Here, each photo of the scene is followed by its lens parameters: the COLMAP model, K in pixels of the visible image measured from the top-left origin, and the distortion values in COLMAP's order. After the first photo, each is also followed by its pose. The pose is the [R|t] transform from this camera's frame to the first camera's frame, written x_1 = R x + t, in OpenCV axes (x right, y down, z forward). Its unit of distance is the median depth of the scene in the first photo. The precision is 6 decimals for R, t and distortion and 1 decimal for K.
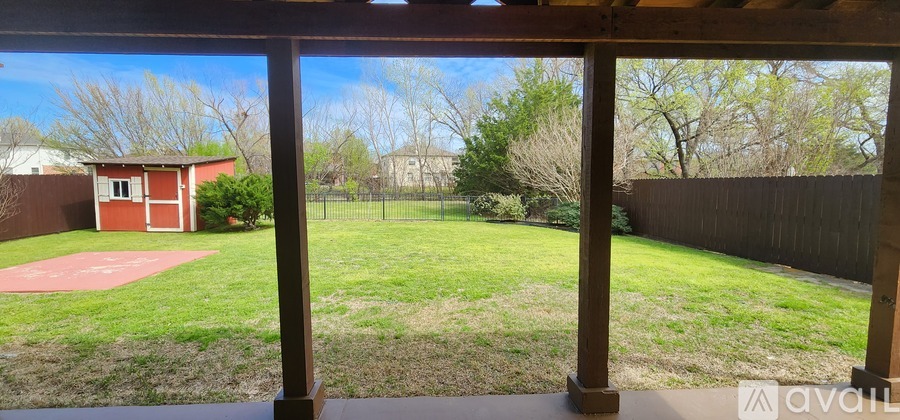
lens RADIAL K [[371.0, 0, 450.0], [0, 371.0, 210.0], [0, 0, 1]] dist [0.001953, 0.000165]
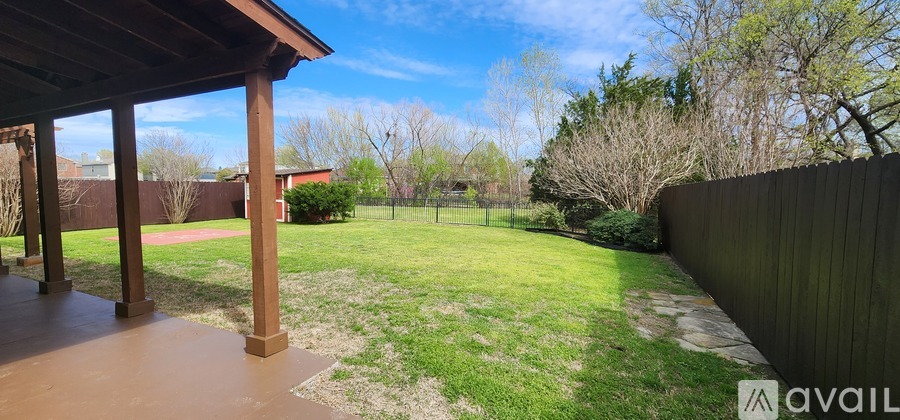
lens RADIAL K [[371.0, 0, 450.0], [0, 371.0, 210.0], [0, 0, 1]] dist [0.001953, 0.000165]
pose [[0.885661, 0.032615, -0.463186, 0.488203], [-0.045861, 0.998797, -0.017361, 0.007950], [0.462062, 0.036618, 0.886091, 0.043506]]
